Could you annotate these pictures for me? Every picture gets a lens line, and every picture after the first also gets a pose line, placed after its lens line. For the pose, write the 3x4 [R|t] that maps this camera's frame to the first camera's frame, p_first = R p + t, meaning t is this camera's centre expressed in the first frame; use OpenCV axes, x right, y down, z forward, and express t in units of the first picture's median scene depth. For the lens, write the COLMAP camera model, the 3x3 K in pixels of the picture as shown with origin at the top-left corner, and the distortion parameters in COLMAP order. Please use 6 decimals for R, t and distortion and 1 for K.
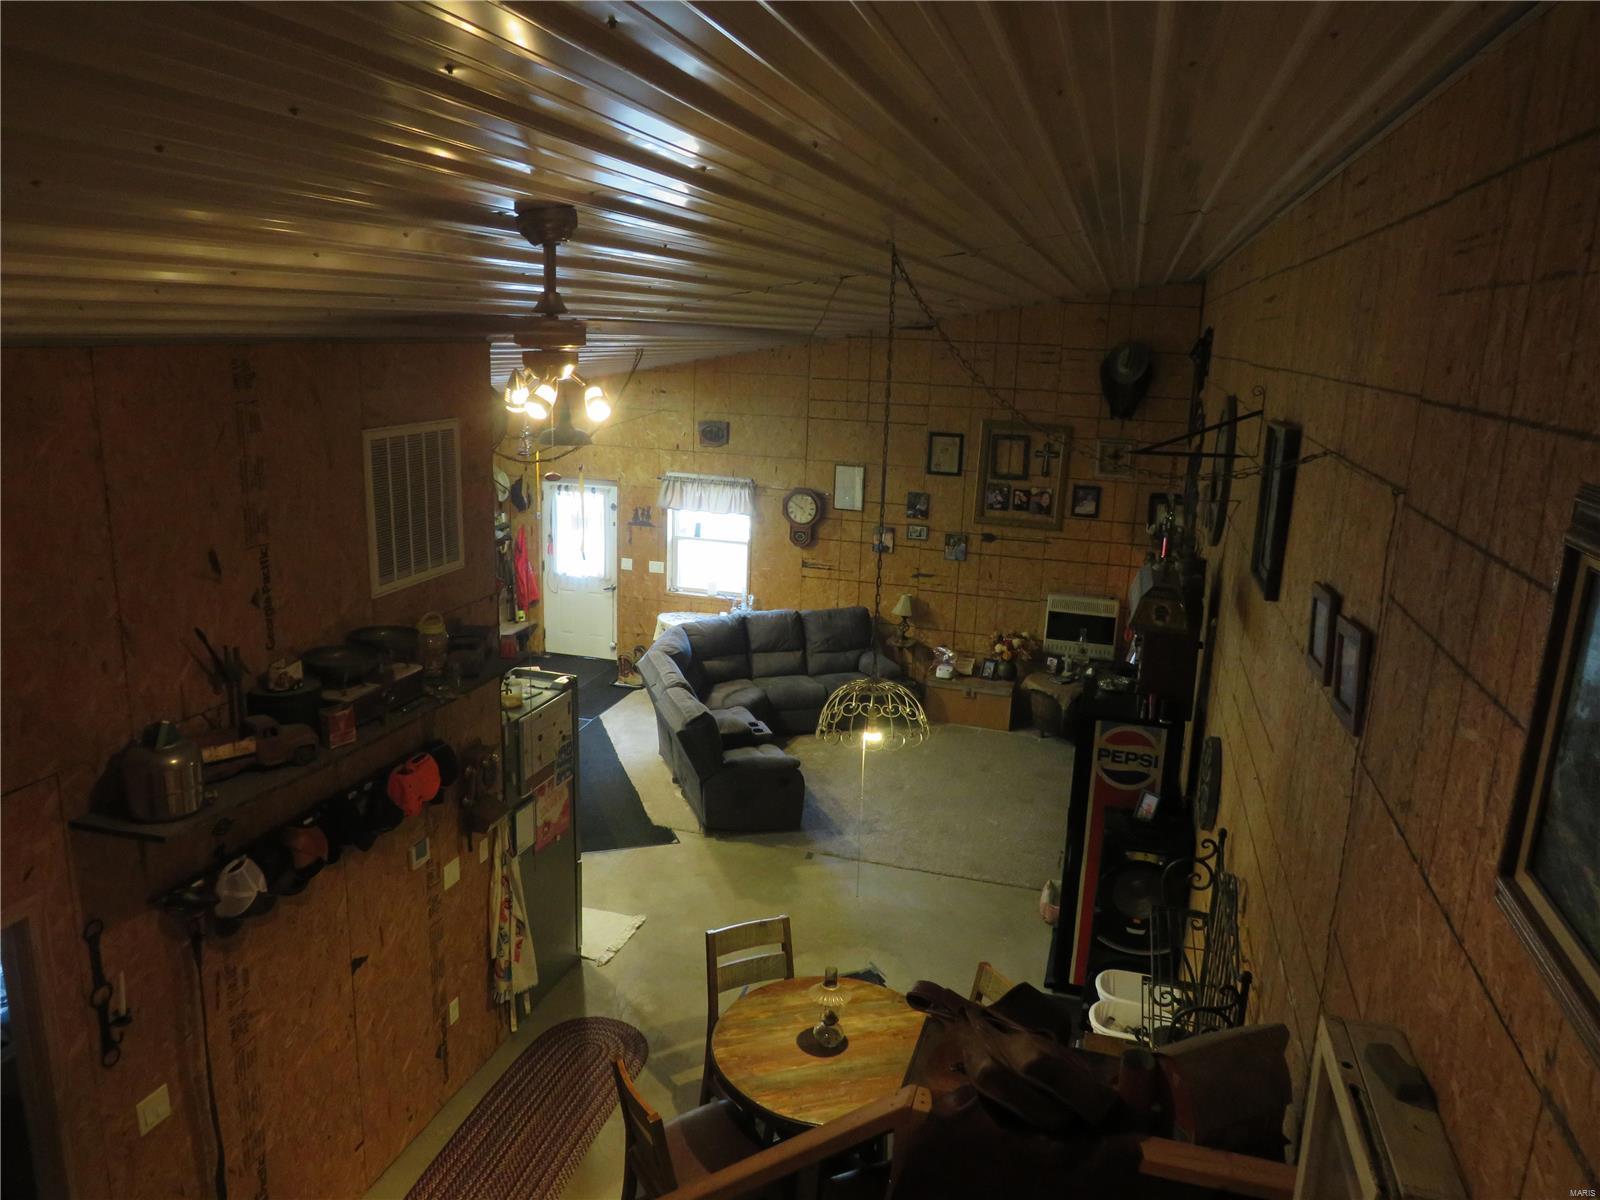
lens RADIAL K [[1146.1, 0, 801.4], [0, 1146.1, 599.6], [0, 0, 1]] dist [-0.024155, 0.004799]
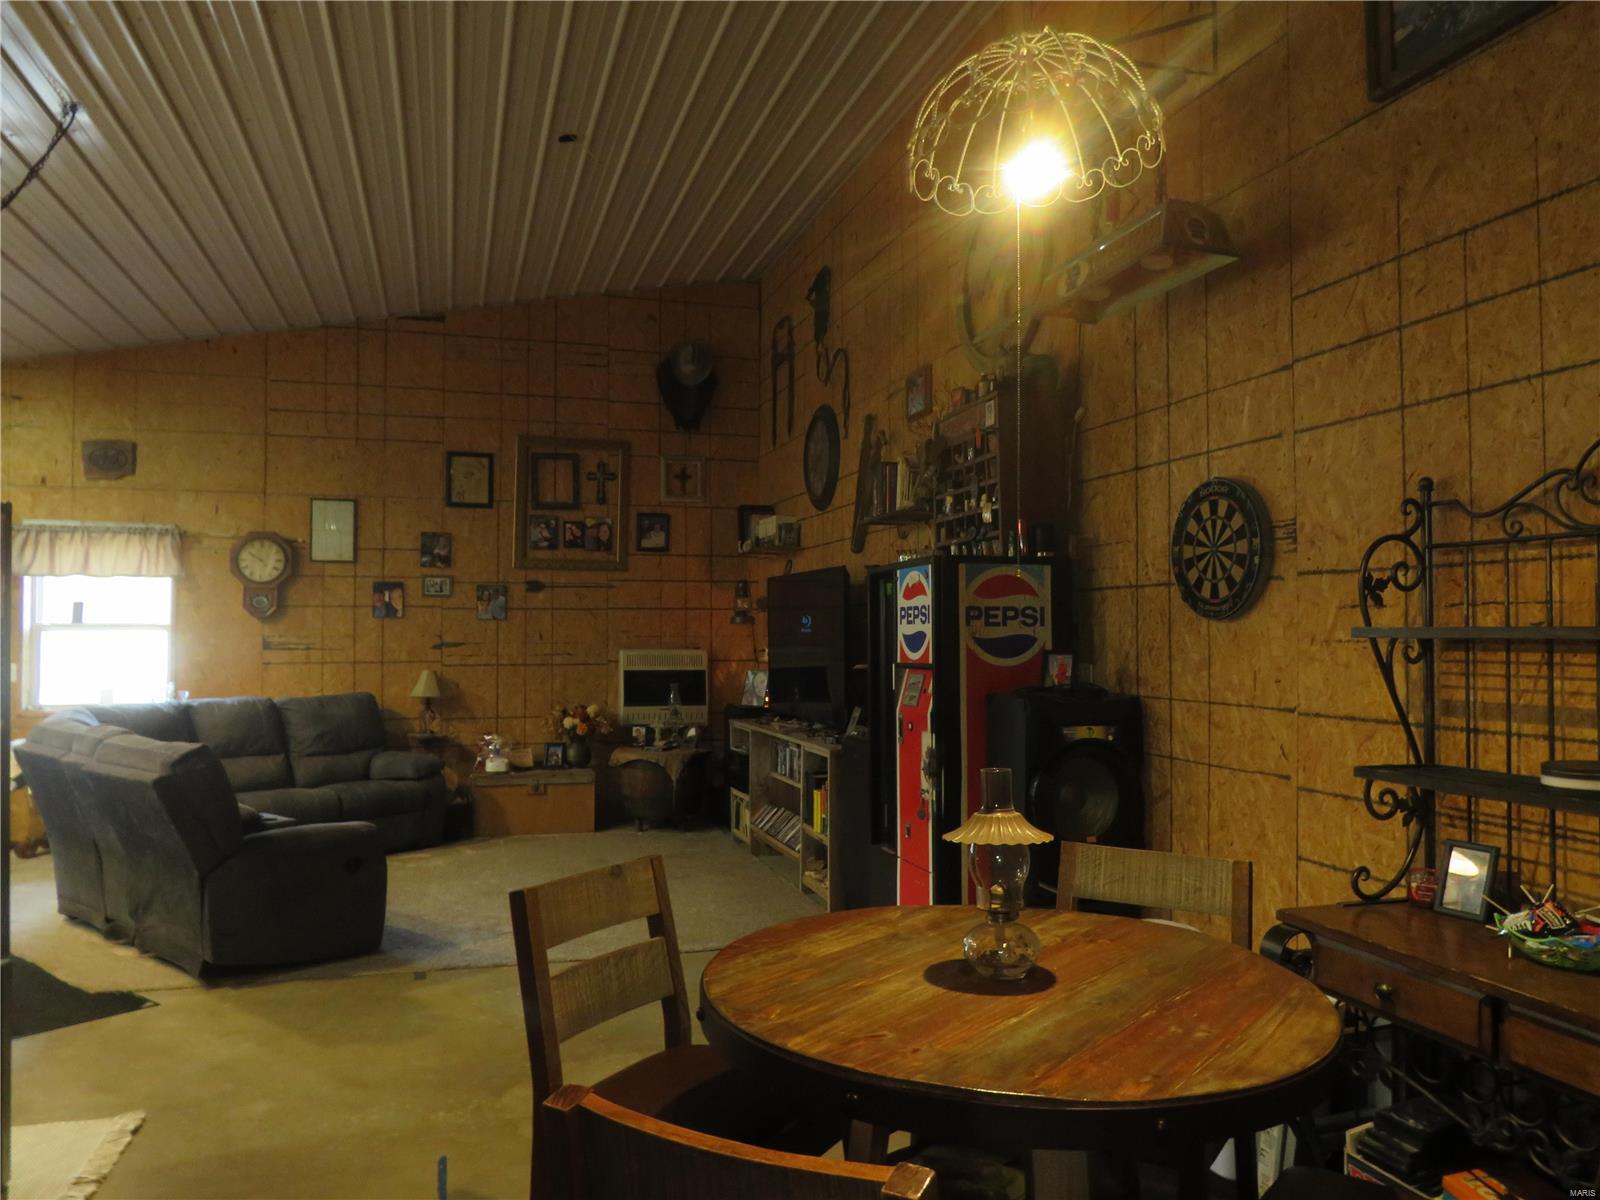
lens RADIAL K [[1146.1, 0, 800.7], [0, 1146.1, 595.1], [0, 0, 1]] dist [-0.024155, 0.004799]
pose [[0.841310, -0.021009, 0.540145, -0.102654], [0.156501, 0.965915, -0.206191, 0.139458], [-0.517402, 0.258004, 0.815922, 0.285996]]
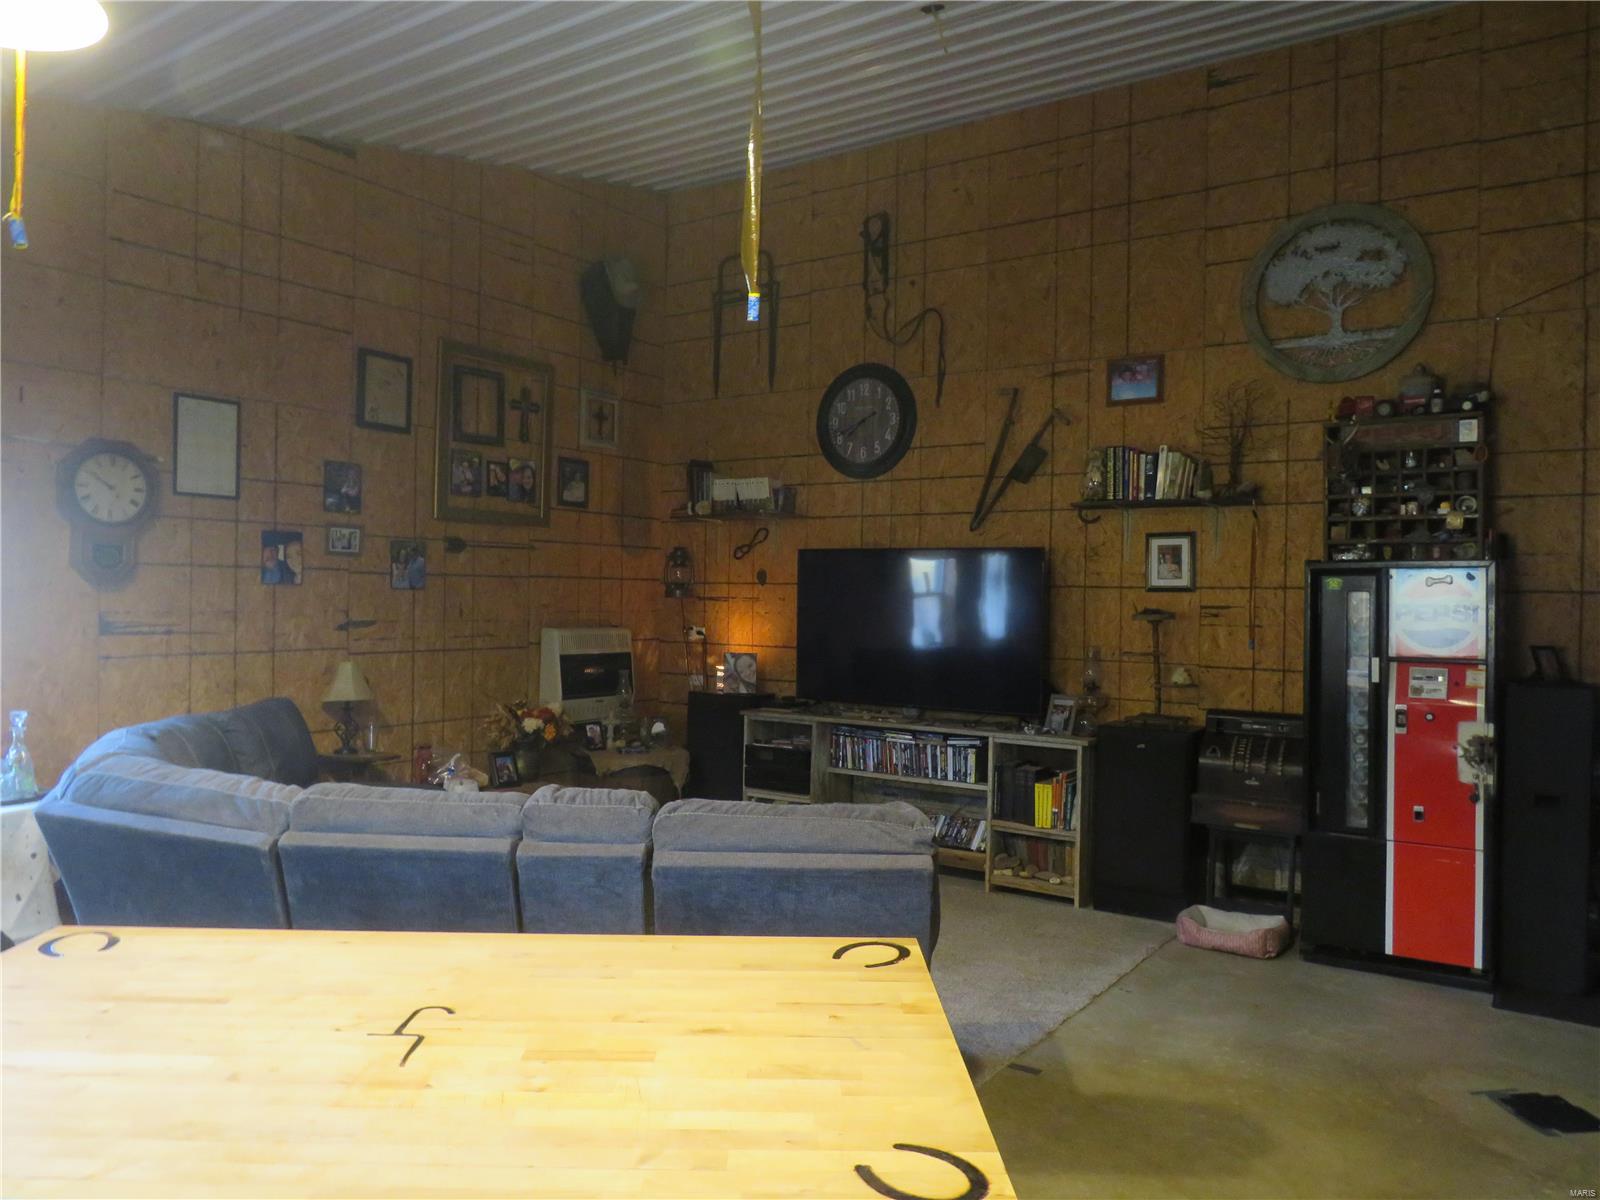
lens RADIAL K [[1146.1, 0, 804.1], [0, 1146.1, 592.8], [0, 0, 1]] dist [-0.024155, 0.004799]
pose [[0.317716, -0.031253, 0.947671, -0.327641], [0.215398, 0.975705, -0.040037, 0.030164], [-0.923396, 0.216846, 0.316729, 0.670529]]
